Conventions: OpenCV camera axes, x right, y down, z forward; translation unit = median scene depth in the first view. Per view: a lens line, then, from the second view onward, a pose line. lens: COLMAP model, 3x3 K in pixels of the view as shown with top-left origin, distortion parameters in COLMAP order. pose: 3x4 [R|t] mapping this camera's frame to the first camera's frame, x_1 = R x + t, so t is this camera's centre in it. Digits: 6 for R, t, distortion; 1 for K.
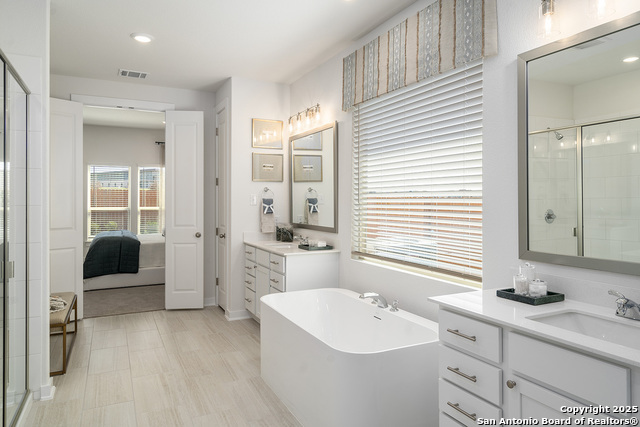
lens RADIAL K [[421.8, 0, 320.8], [0, 421.8, 198.8], [0, 0, 1]] dist [0.002358, 0.000719]
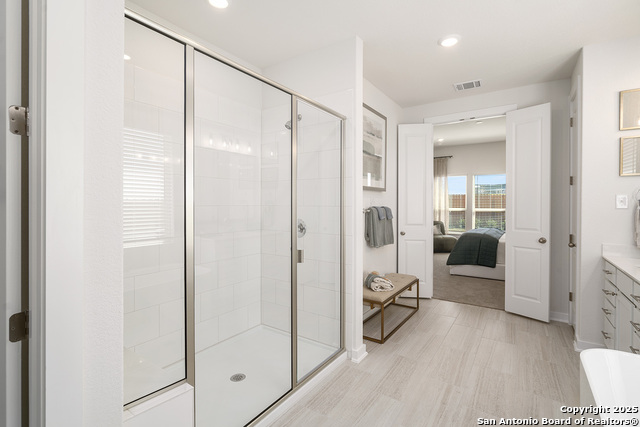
lens RADIAL K [[302.3, 0, 324.7], [0, 302.3, 205.4], [0, 0, 1]] dist [-0.004094, 0.010892]
pose [[0.496951, 0.007577, -0.867746, 0.043197], [0.001962, 0.999950, 0.009855, 0.002988], [0.867776, -0.006600, 0.496911, 0.273211]]
